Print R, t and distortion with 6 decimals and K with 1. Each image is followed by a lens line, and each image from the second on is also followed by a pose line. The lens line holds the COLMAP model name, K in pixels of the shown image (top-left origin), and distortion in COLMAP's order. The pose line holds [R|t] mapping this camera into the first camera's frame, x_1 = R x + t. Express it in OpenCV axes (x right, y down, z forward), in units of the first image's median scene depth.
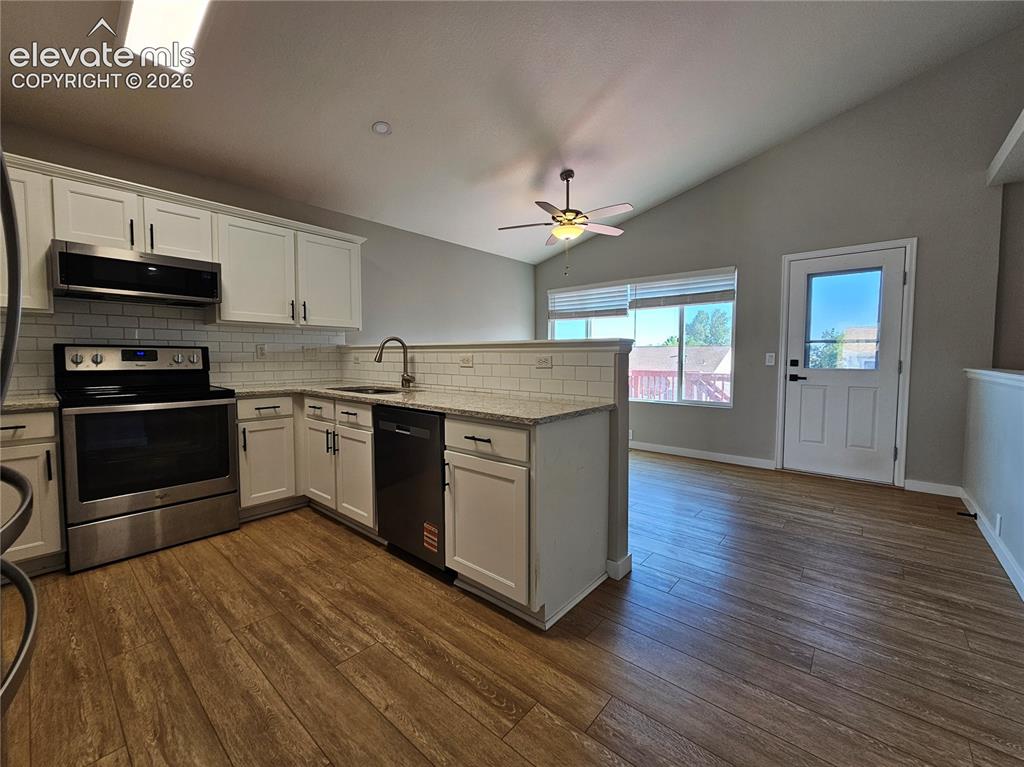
lens RADIAL K [[418.7, 0, 508.8], [0, 418.7, 380.0], [0, 0, 1]] dist [-0.001627, -0.001264]
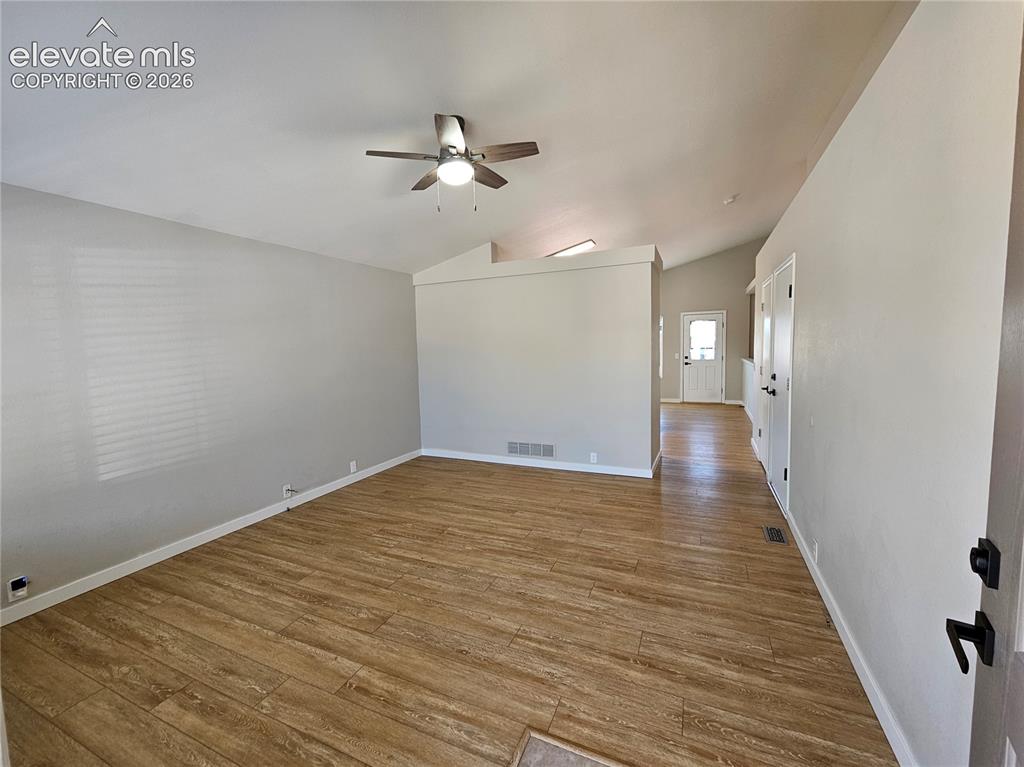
lens RADIAL K [[418.7, 0, 513.2], [0, 418.7, 384.1], [0, 0, 1]] dist [-0.001627, -0.001264]
pose [[0.957717, -0.037376, 0.285273, -0.431406], [0.034562, 0.999292, 0.014892, 0.018667], [-0.285628, -0.004402, 0.958331, -0.458163]]
